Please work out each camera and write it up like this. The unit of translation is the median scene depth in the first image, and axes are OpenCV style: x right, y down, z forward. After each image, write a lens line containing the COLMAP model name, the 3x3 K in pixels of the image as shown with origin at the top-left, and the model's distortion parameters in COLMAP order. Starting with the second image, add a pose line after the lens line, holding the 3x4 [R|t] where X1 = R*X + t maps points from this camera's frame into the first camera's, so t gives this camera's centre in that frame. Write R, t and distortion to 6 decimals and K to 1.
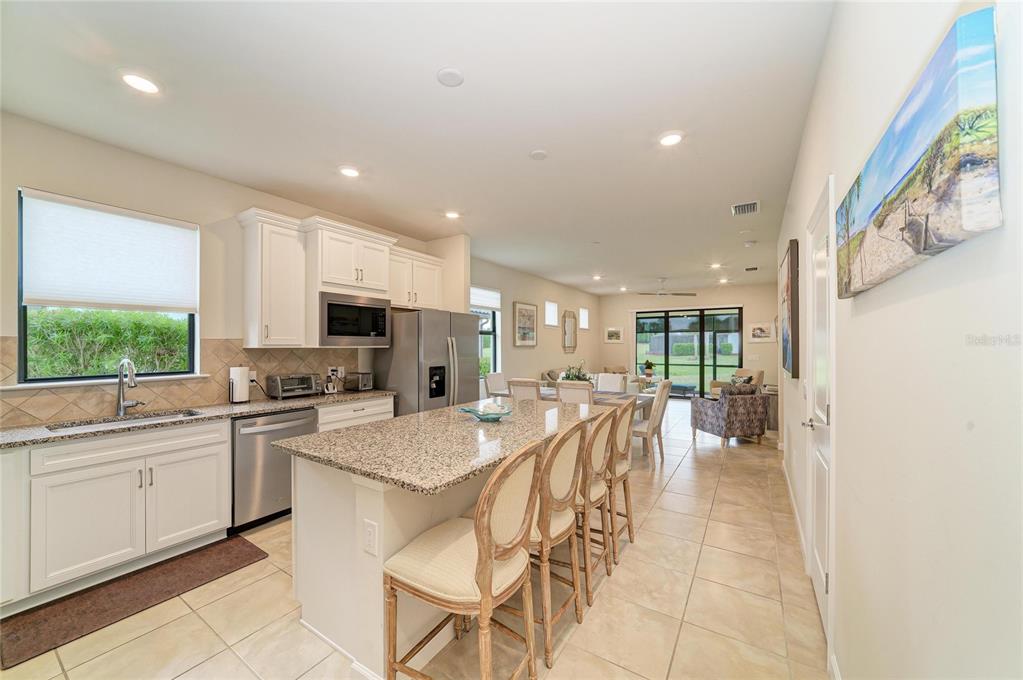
lens RADIAL K [[375.6, 0, 514.3], [0, 375.6, 344.7], [0, 0, 1]] dist [-0.017148, 0.000516]
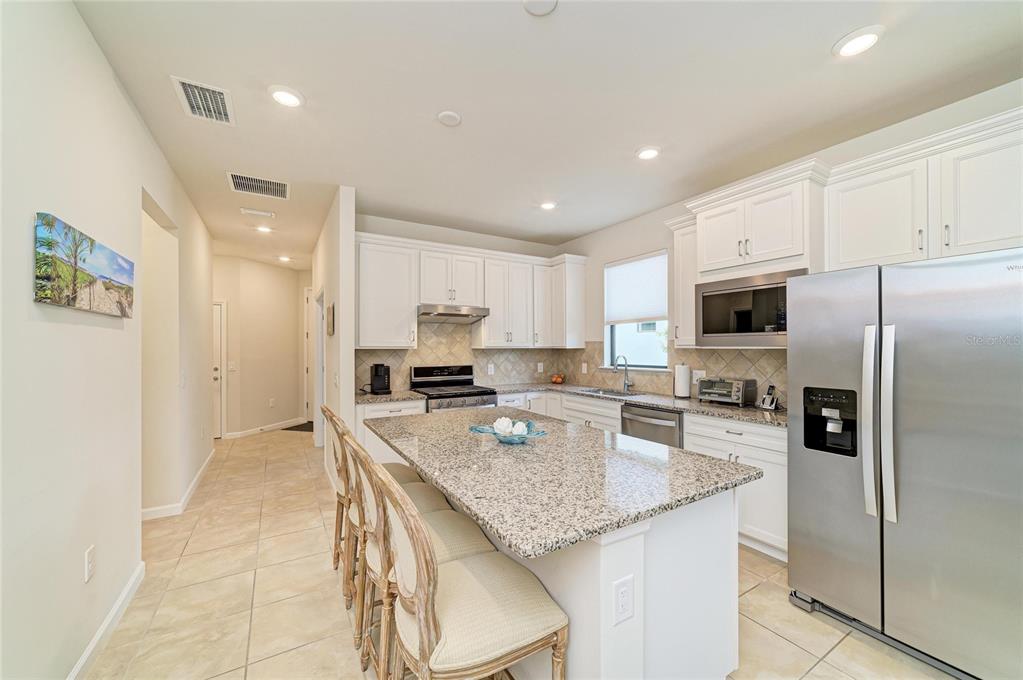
lens RADIAL K [[392.2, 0, 515.4], [0, 392.2, 345.0], [0, 0, 1]] dist [-0.020898, 0.007444]
pose [[-0.435772, -0.001137, -0.900056, 0.293792], [0.006341, 0.999971, -0.004333, 0.001092], [0.900035, -0.007595, -0.435752, 0.601337]]
